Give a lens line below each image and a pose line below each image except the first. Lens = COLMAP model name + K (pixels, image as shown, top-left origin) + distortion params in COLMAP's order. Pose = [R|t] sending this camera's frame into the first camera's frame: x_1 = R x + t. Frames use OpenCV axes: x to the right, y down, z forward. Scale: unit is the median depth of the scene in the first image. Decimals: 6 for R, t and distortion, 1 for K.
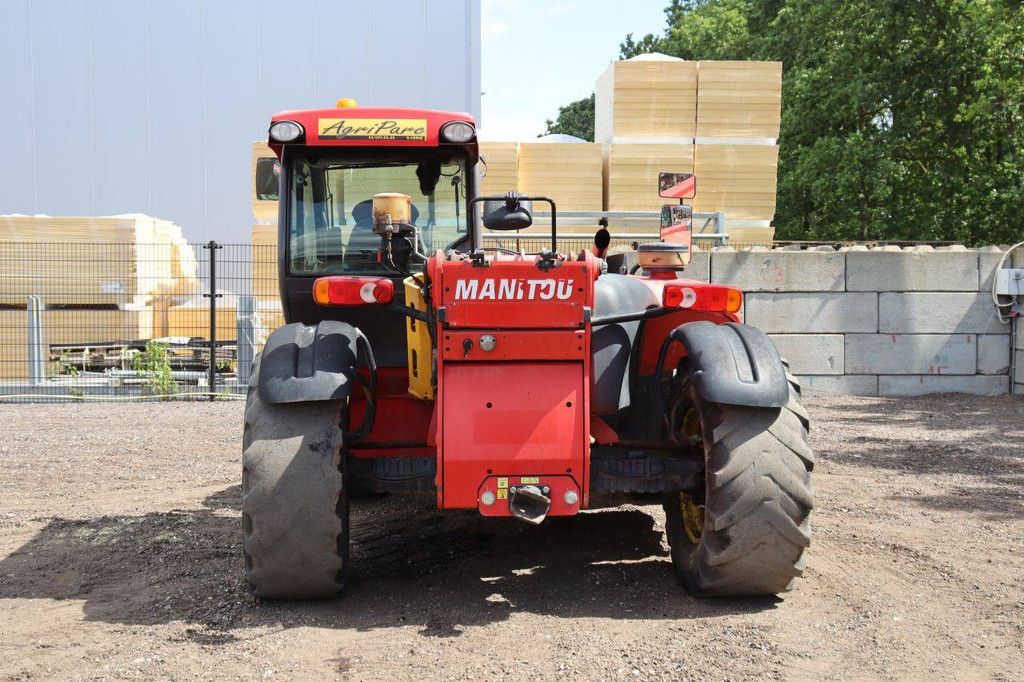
lens RADIAL K [[1349.9, 0, 511.4], [0, 1349.9, 340.2], [0, 0, 1]] dist [0.047191, 0.000000]
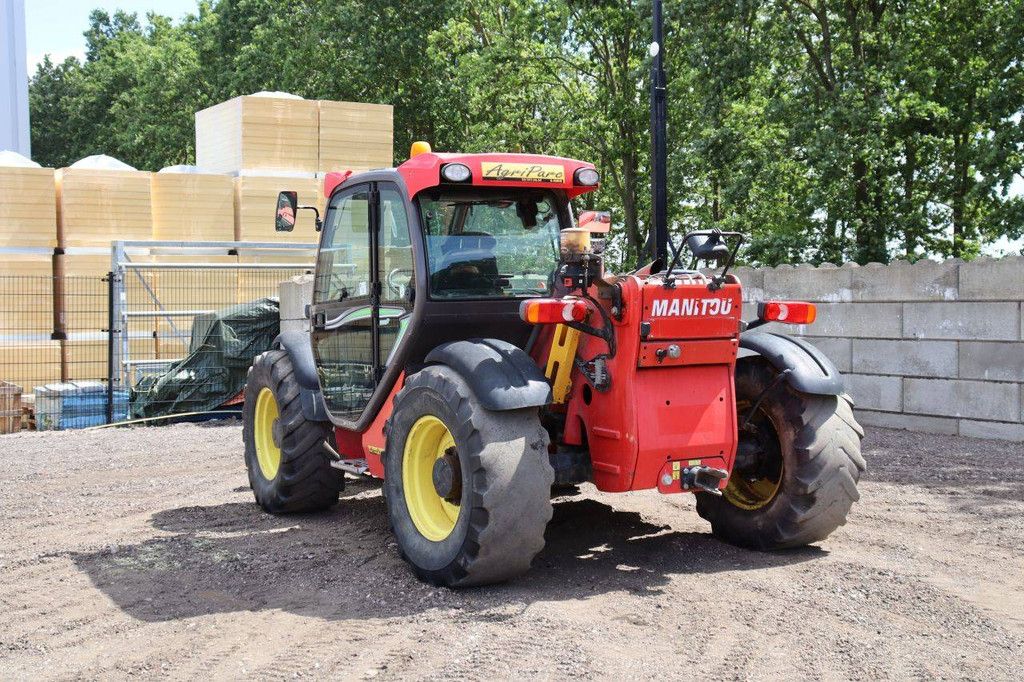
lens RADIAL K [[1349.9, 0, 511.0], [0, 1349.9, 341.2], [0, 0, 1]] dist [0.047191, 0.000000]
pose [[0.898379, -0.026073, 0.438447, -0.661864], [0.035532, 0.999279, -0.013383, 0.003811], [-0.437782, 0.027602, 0.898657, -0.033624]]
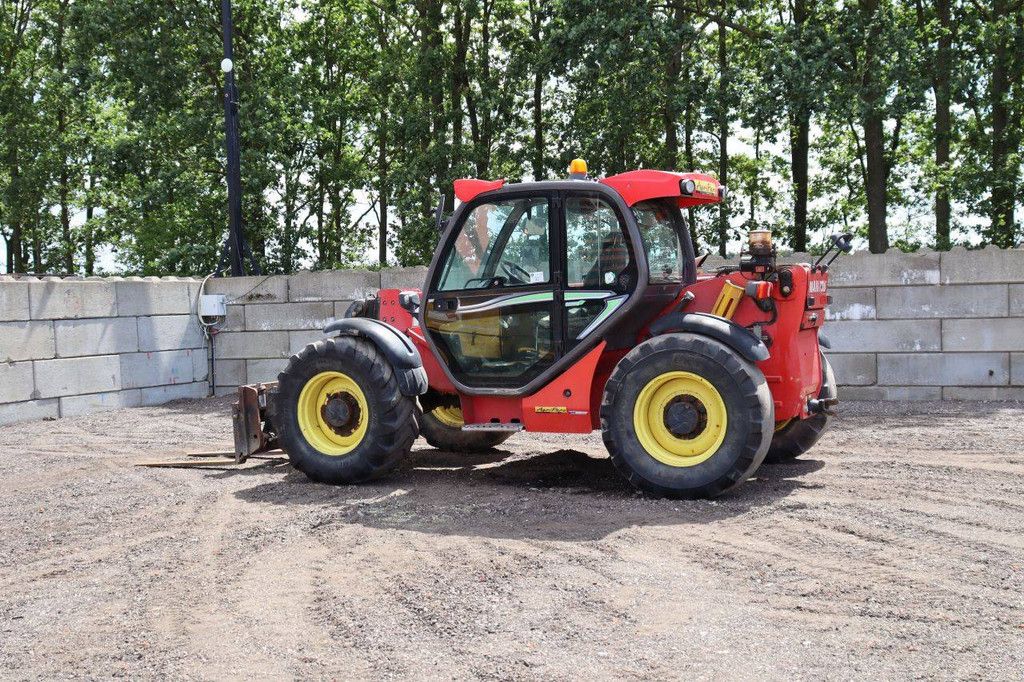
lens RADIAL K [[1349.9, 0, 515.2], [0, 1349.9, 345.0], [0, 0, 1]] dist [0.047191, 0.000000]
pose [[0.455418, -0.048346, 0.888964, -1.684207], [0.073272, 0.997172, 0.016693, -0.019290], [-0.887257, 0.057534, 0.457673, 0.525519]]
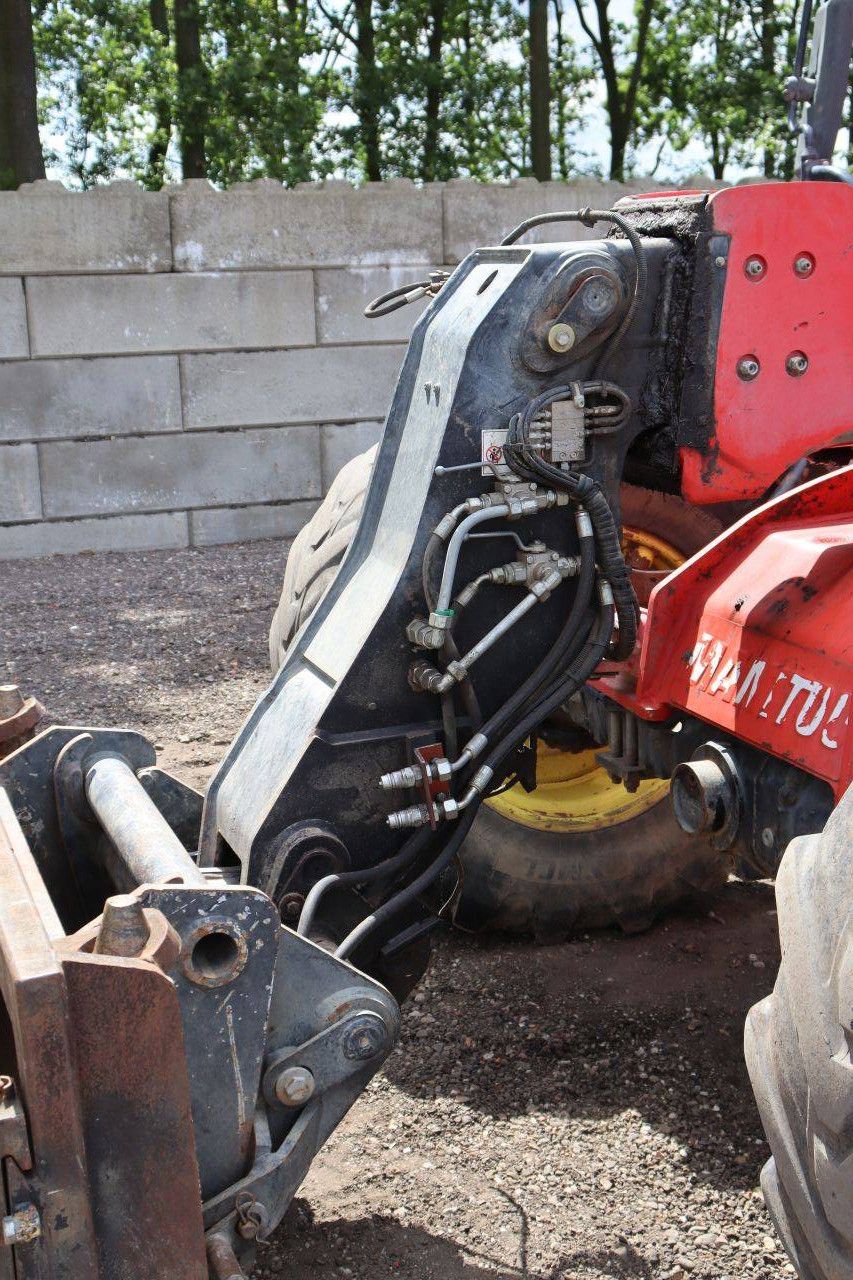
lens RADIAL K [[1751.3, 0, 435.6], [0, 1751.3, 636.9], [0, 0, 1]] dist [0.053486, 0.000000]
pose [[-0.314566, -0.190795, 0.929863, -0.416195], [0.074397, 0.971623, 0.224532, -0.075255], [-0.946316, 0.139809, -0.291445, 1.795820]]
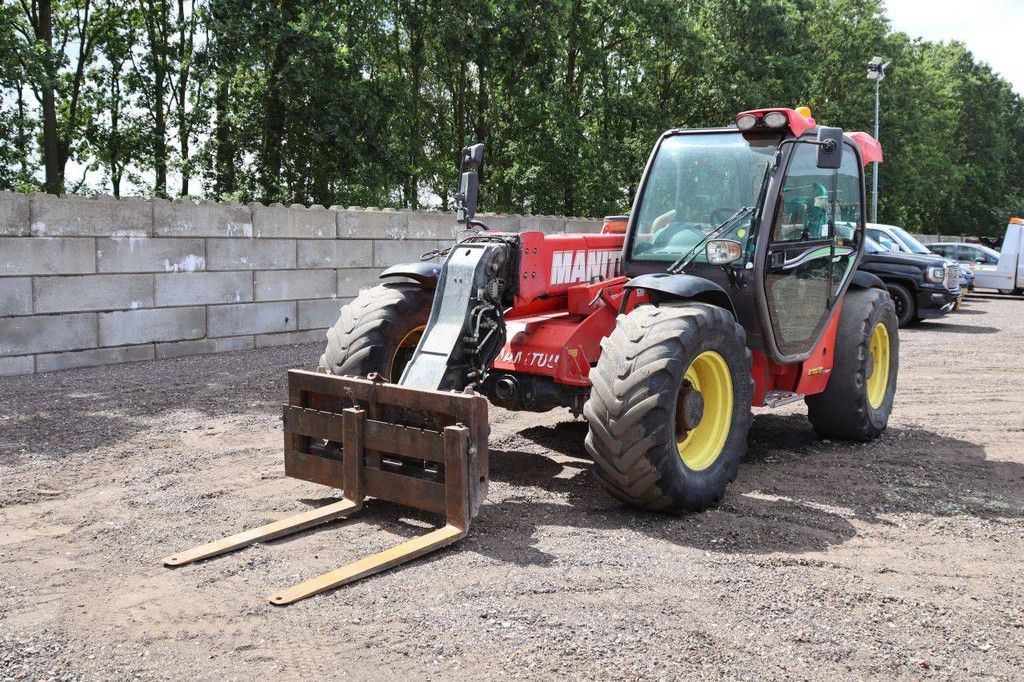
lens RADIAL K [[1051.0, 0, 514.1], [0, 1051.0, 339.0], [0, 0, 1]] dist [-0.032904, 0.000000]
pose [[-0.775606, -0.076084, 0.626615, -0.678673], [0.013667, 0.990452, 0.137177, -0.118200], [-0.631069, 0.114959, -0.767161, 2.405849]]
